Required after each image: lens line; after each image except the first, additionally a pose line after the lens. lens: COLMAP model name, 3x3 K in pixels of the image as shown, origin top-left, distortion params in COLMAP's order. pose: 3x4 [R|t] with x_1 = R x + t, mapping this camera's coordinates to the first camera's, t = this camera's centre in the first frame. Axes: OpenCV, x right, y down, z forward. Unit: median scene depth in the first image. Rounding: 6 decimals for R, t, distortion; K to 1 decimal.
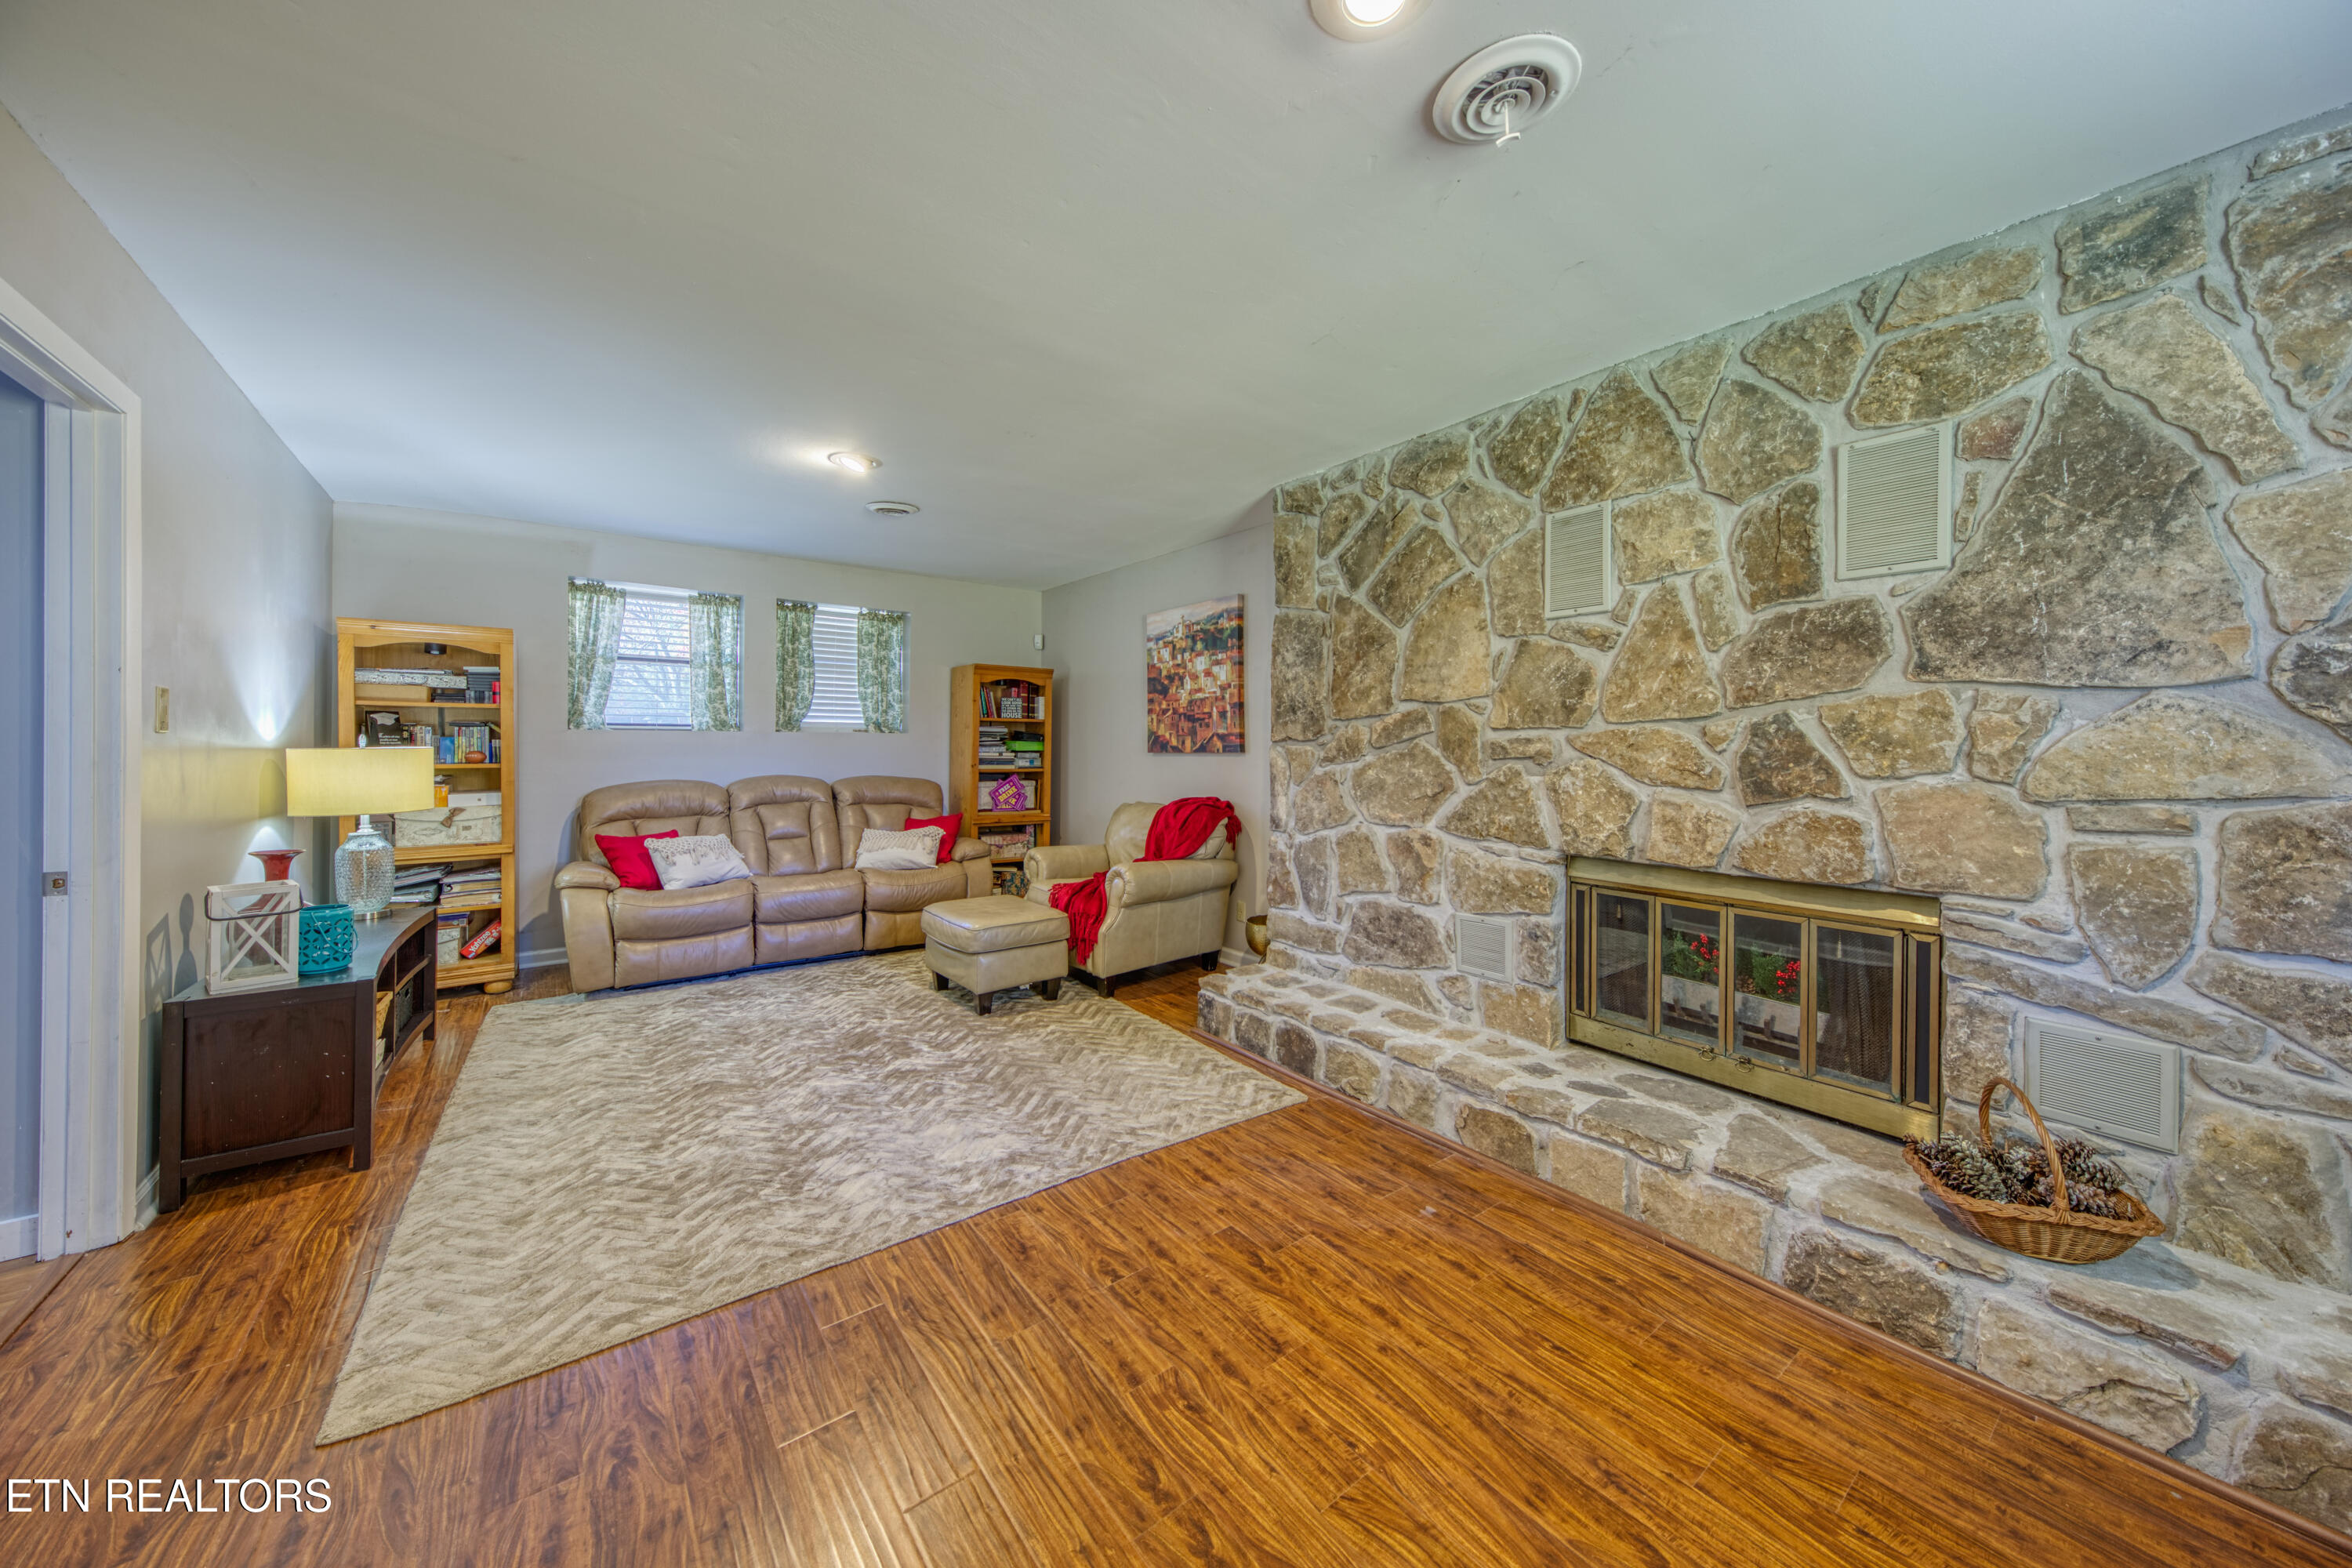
lens RADIAL K [[832.1, 0, 1176.6], [0, 832.1, 739.8], [0, 0, 1]] dist [0.000594, -0.003561]
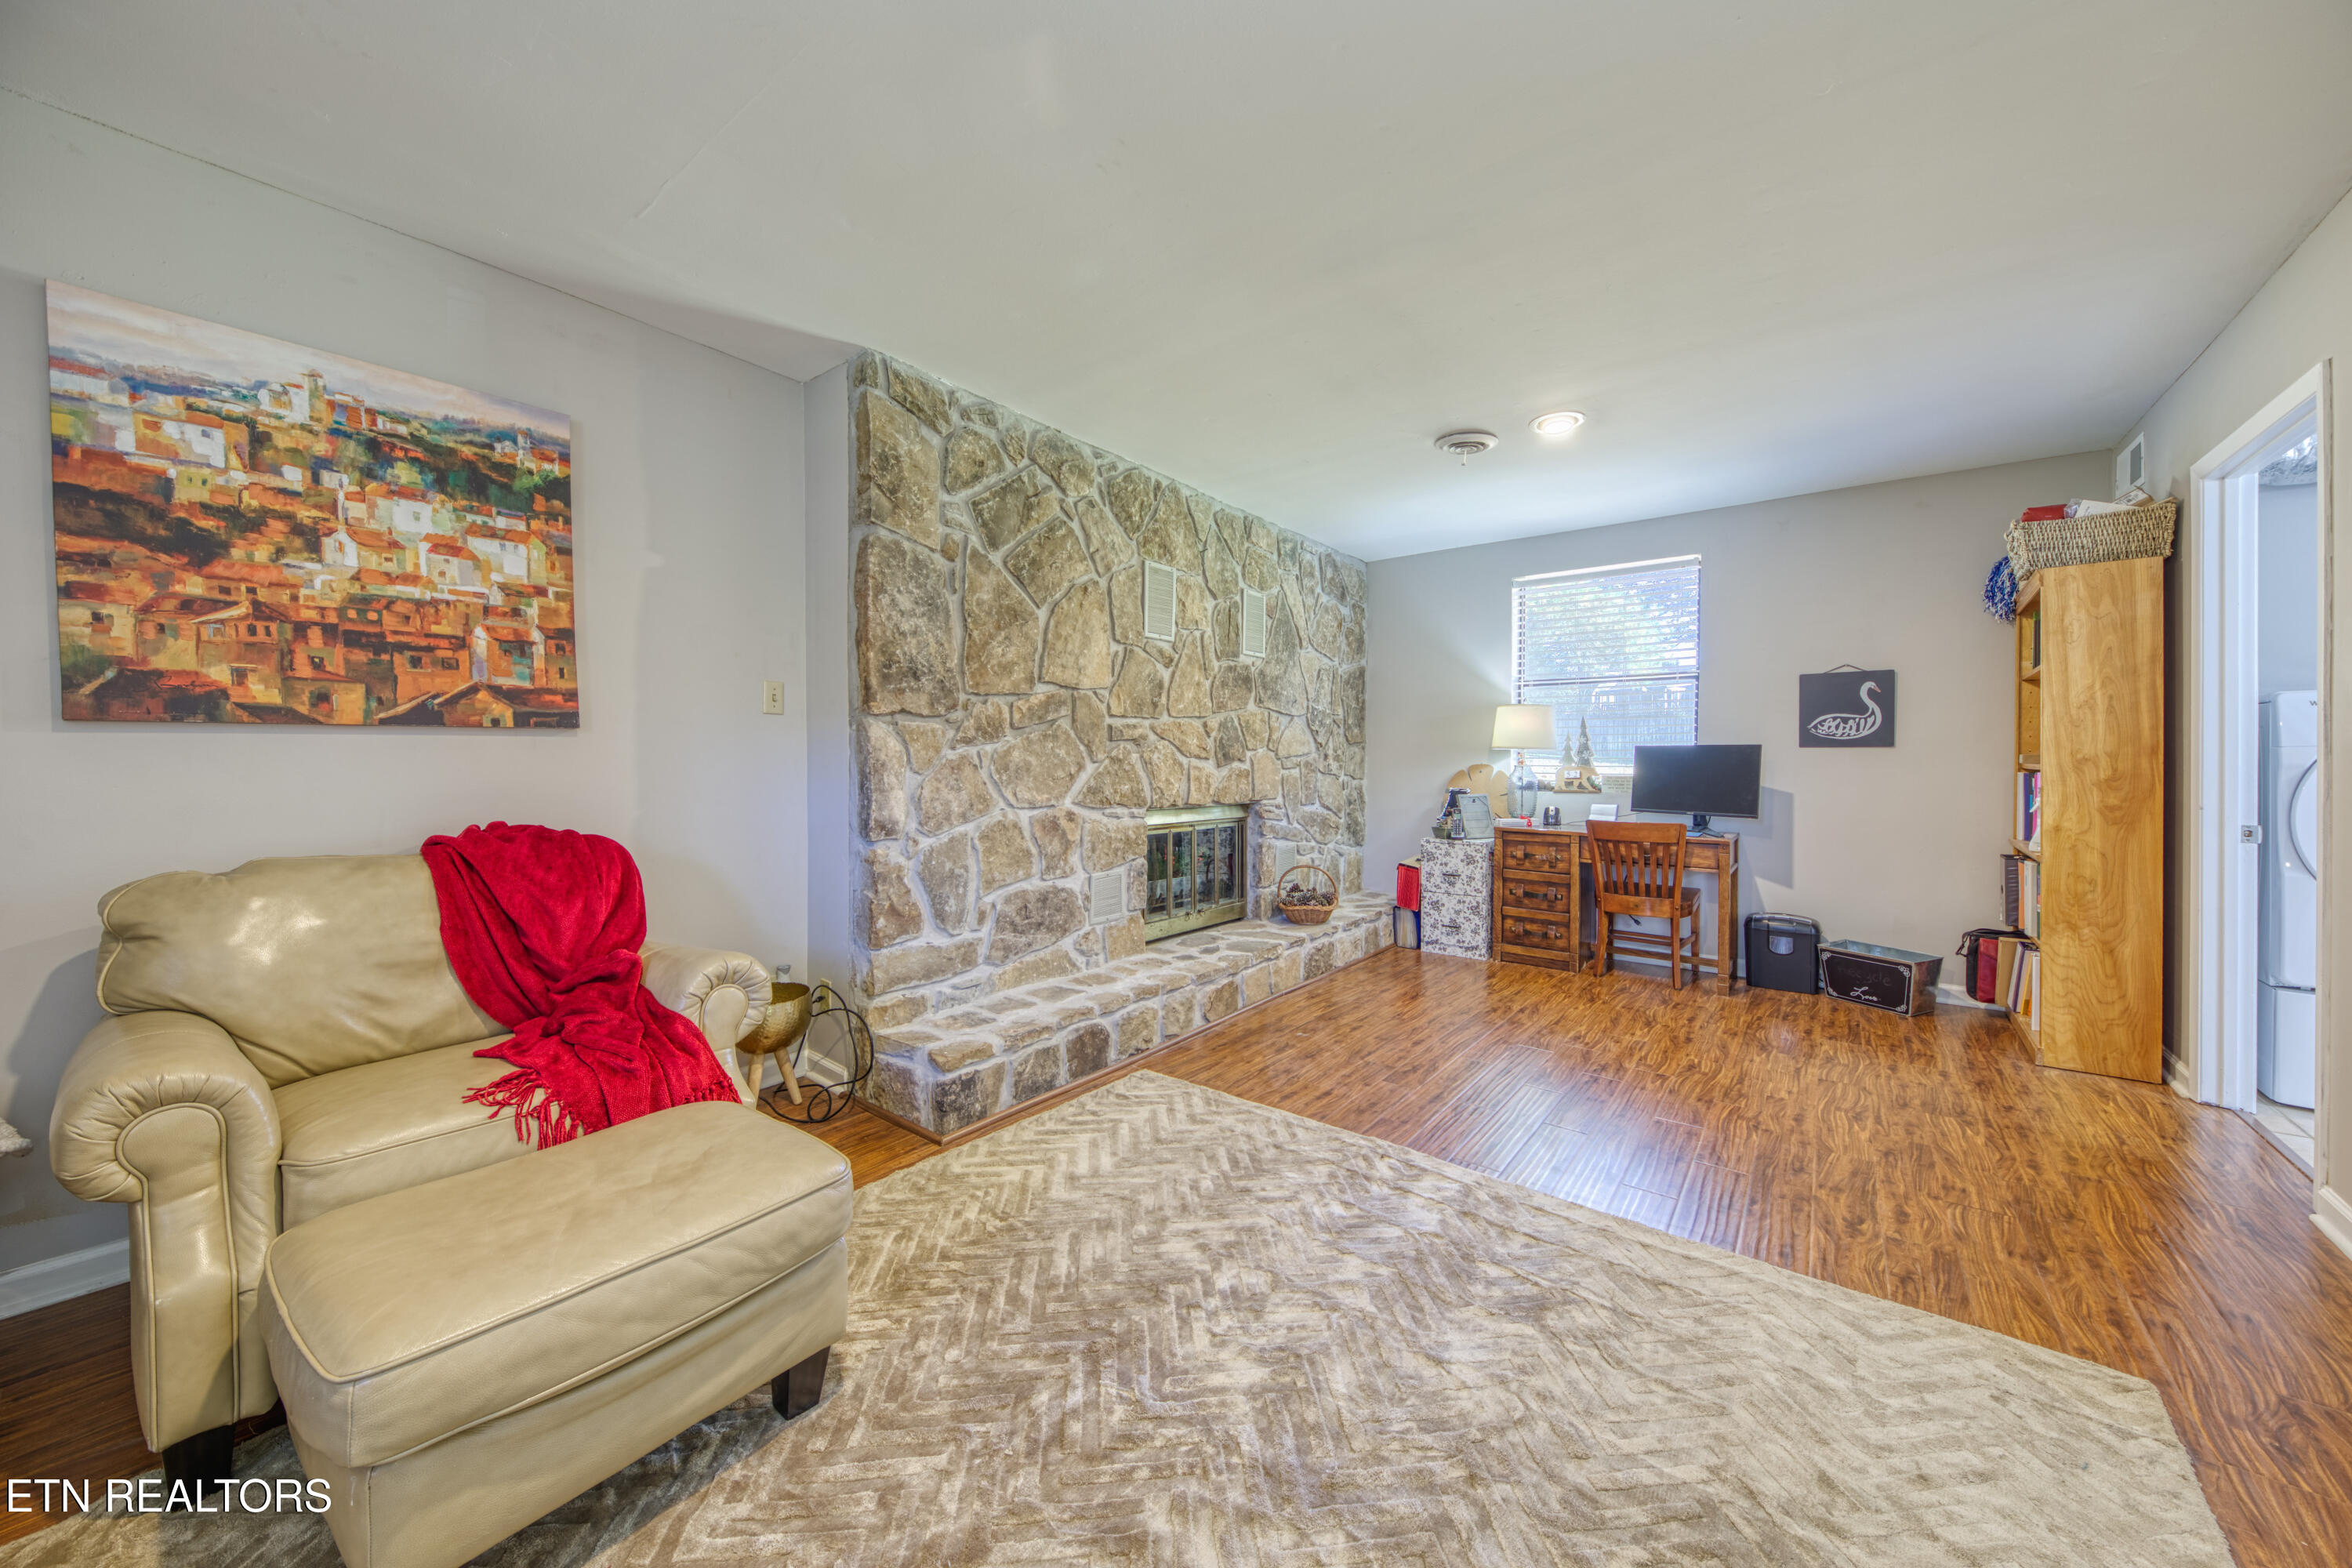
lens RADIAL K [[878.4, 0, 1180.9], [0, 878.4, 768.1], [0, 0, 1]] dist [-0.000771, -0.004858]
pose [[-0.293417, -0.010617, 0.955925, -0.760017], [-0.008323, 0.999929, 0.008551, 0.044458], [-0.955948, -0.005447, -0.293485, 1.103055]]
